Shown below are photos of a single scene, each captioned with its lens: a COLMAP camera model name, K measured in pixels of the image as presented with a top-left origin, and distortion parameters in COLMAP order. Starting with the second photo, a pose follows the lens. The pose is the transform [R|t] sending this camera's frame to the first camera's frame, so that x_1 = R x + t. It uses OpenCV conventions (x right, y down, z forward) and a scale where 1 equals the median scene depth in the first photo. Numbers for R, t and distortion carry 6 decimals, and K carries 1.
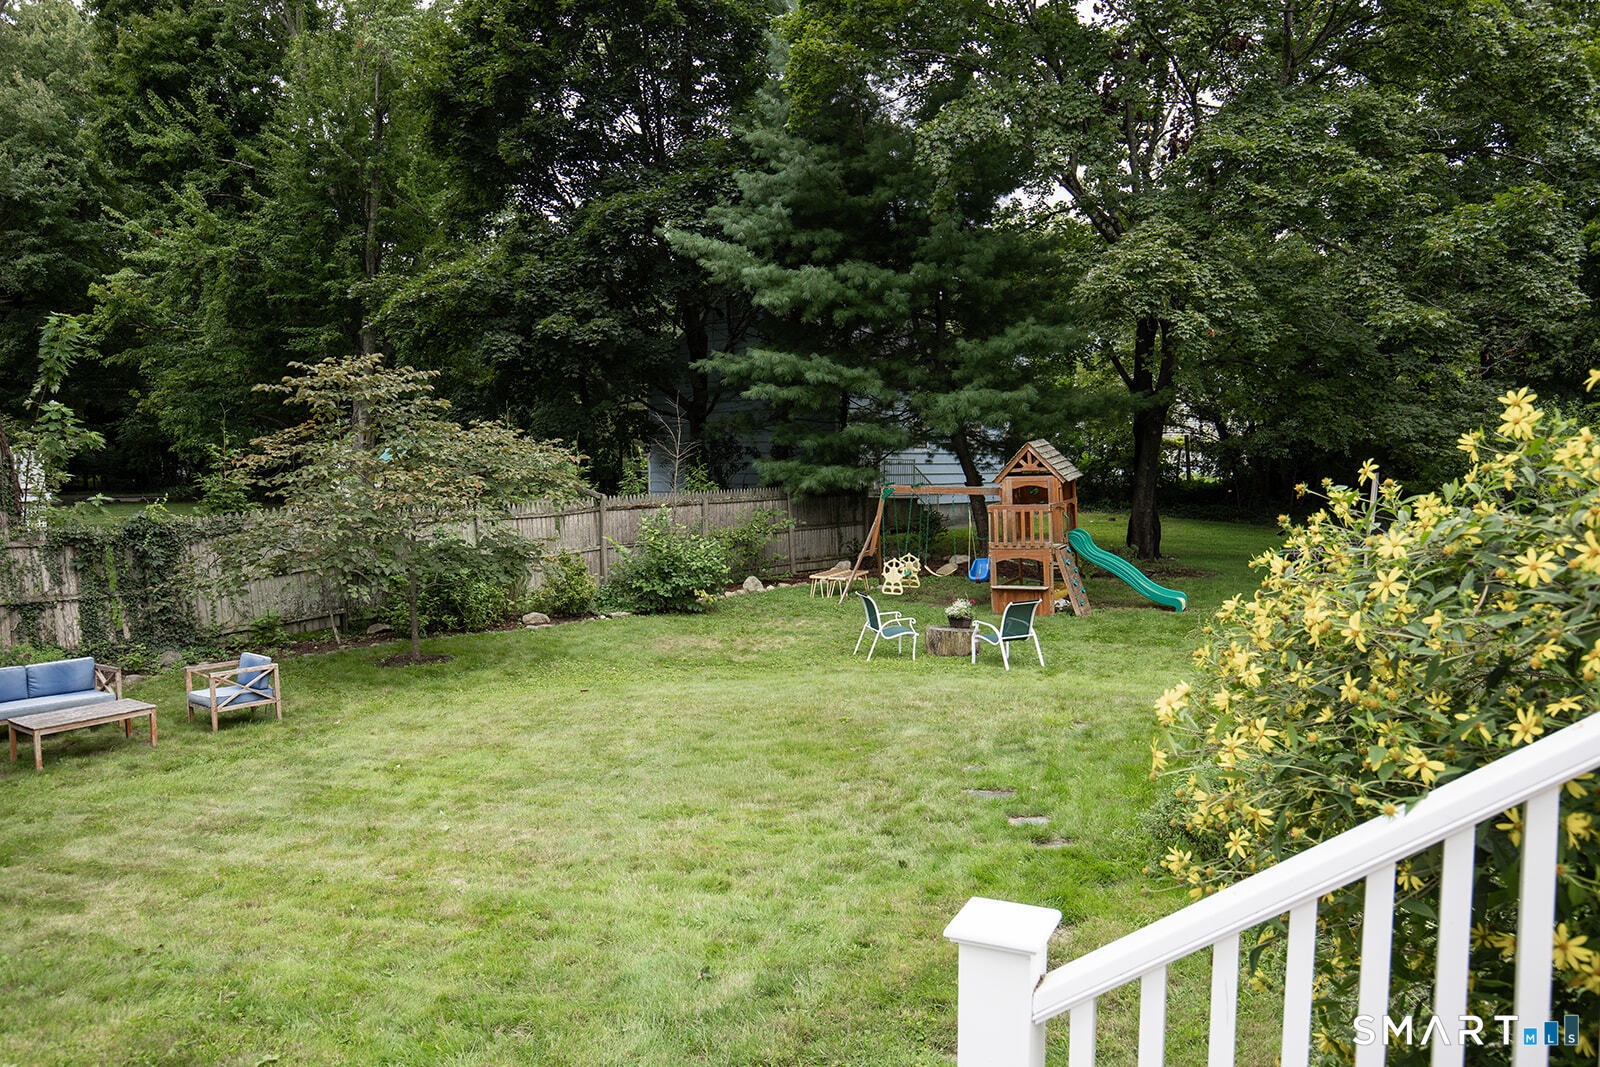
lens RADIAL K [[1181.3, 0, 800.0], [0, 1181.3, 533.5], [0, 0, 1]] dist [0.004175, 0.001927]
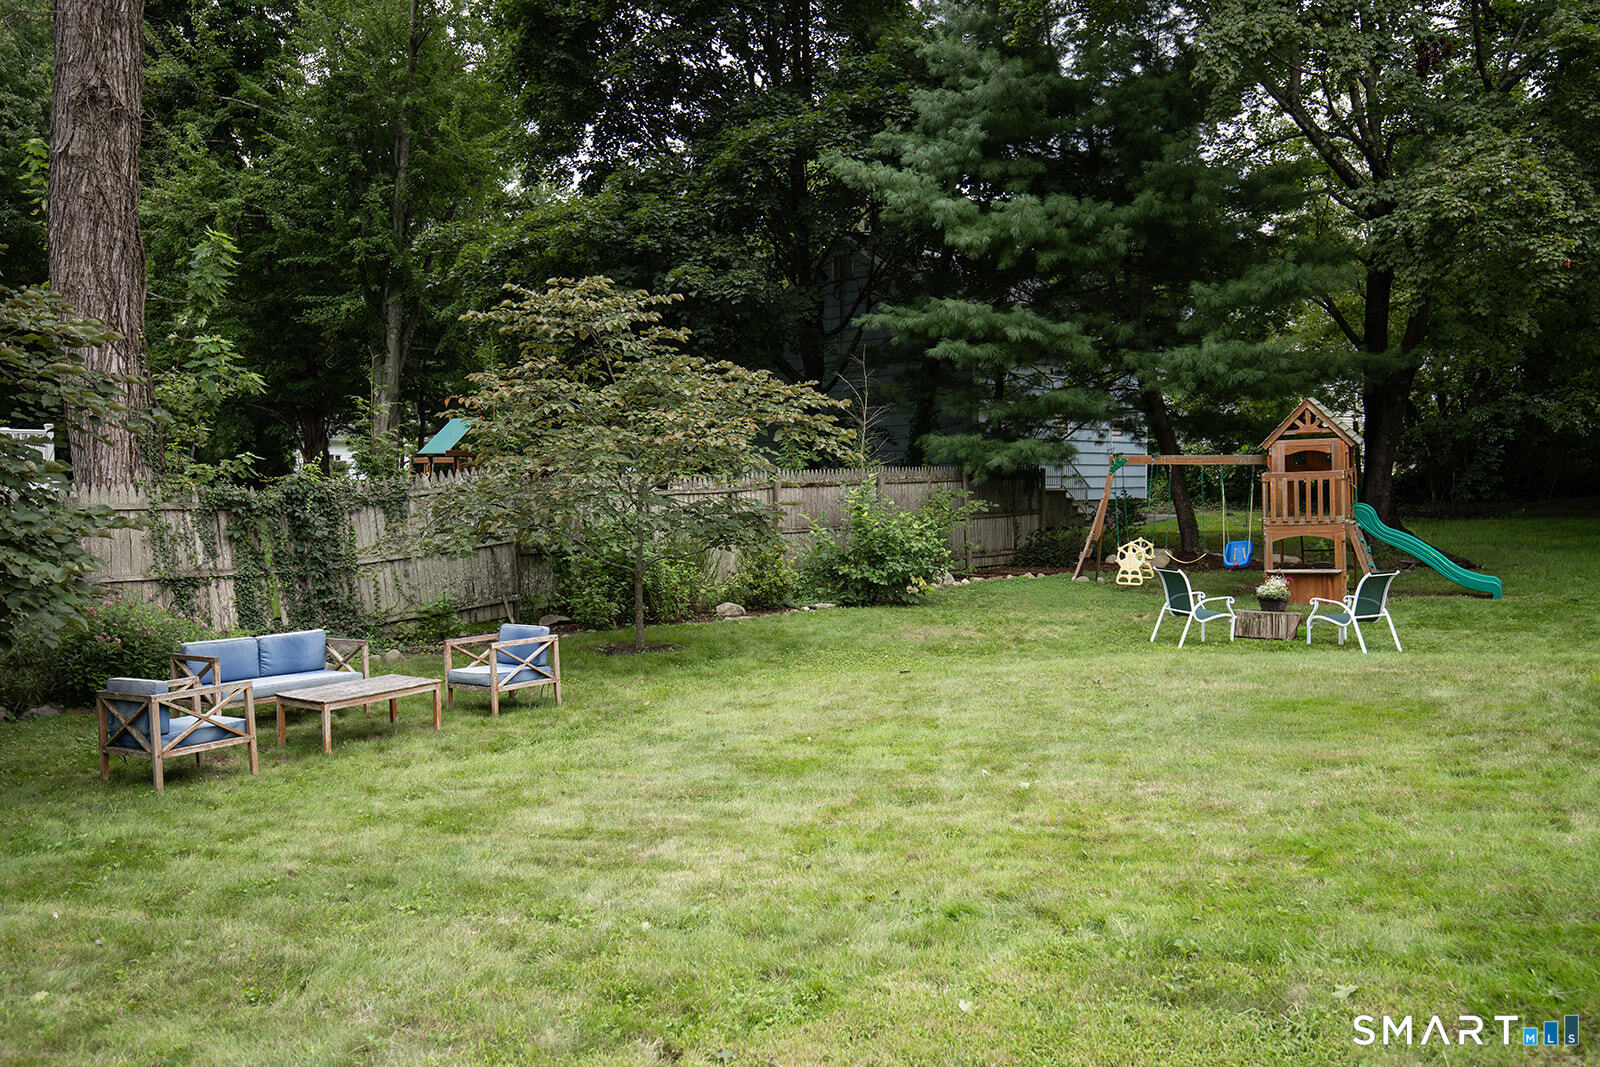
lens RADIAL K [[1374.7, 0, 800.0], [0, 1374.7, 533.5], [0, 0, 1]] dist [0.034199, -0.002395]
pose [[0.999903, -0.004786, 0.013053, -0.178148], [0.005098, 0.999699, -0.023994, 0.039765], [-0.012934, 0.024058, 0.999627, 0.029418]]
